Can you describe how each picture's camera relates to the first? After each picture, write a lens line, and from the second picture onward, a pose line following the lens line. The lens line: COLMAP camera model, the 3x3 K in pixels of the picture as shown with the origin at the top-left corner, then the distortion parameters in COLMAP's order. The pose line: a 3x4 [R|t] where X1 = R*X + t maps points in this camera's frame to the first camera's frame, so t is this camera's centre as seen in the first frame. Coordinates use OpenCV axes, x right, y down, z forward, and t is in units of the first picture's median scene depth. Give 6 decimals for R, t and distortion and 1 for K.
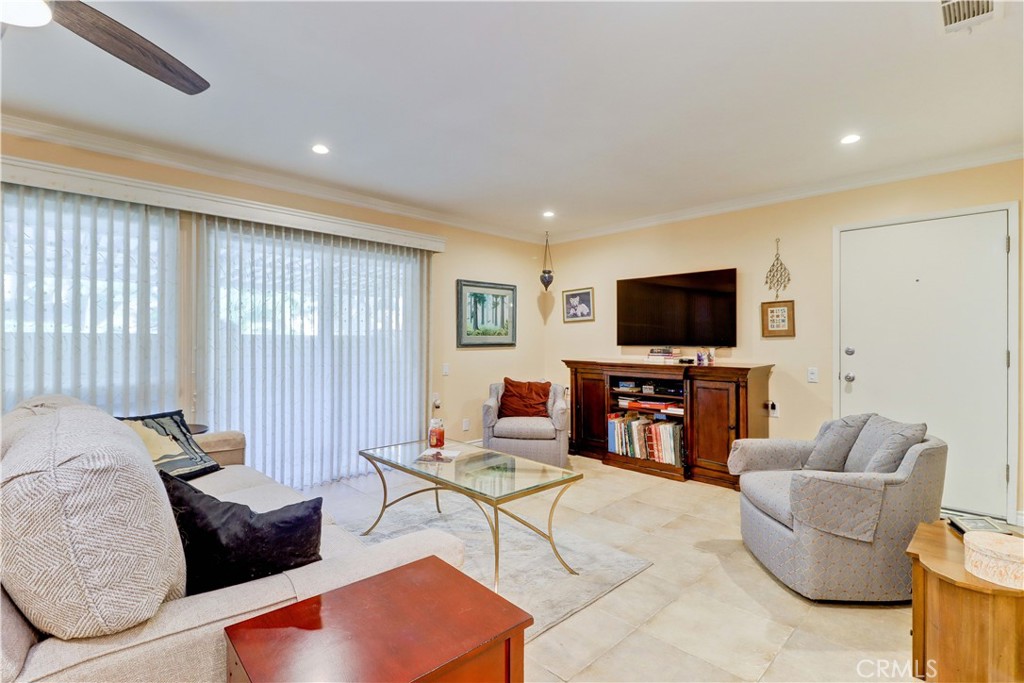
lens RADIAL K [[471.1, 0, 511.3], [0, 471.1, 337.6], [0, 0, 1]] dist [0.023544, -0.015087]
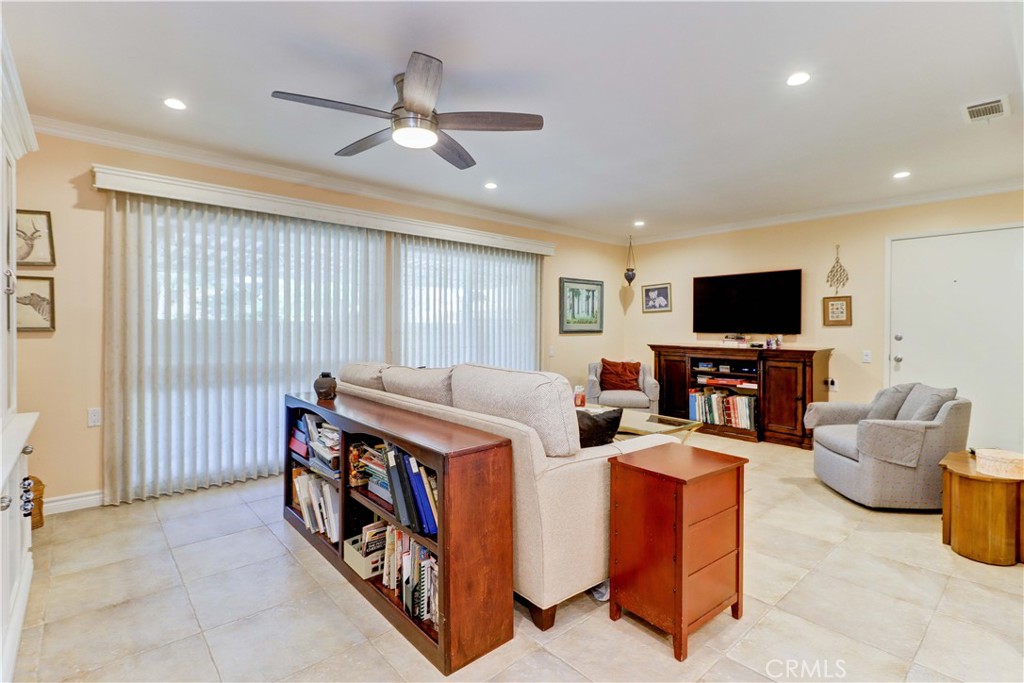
lens RADIAL K [[472.8, 0, 514.7], [0, 472.8, 330.5], [0, 0, 1]] dist [0.021790, -0.015918]
pose [[0.998747, 0.003676, -0.049905, -0.190693], [-0.003089, 0.999925, 0.011822, -0.000809], [0.049945, -0.011653, 0.998684, -0.246671]]
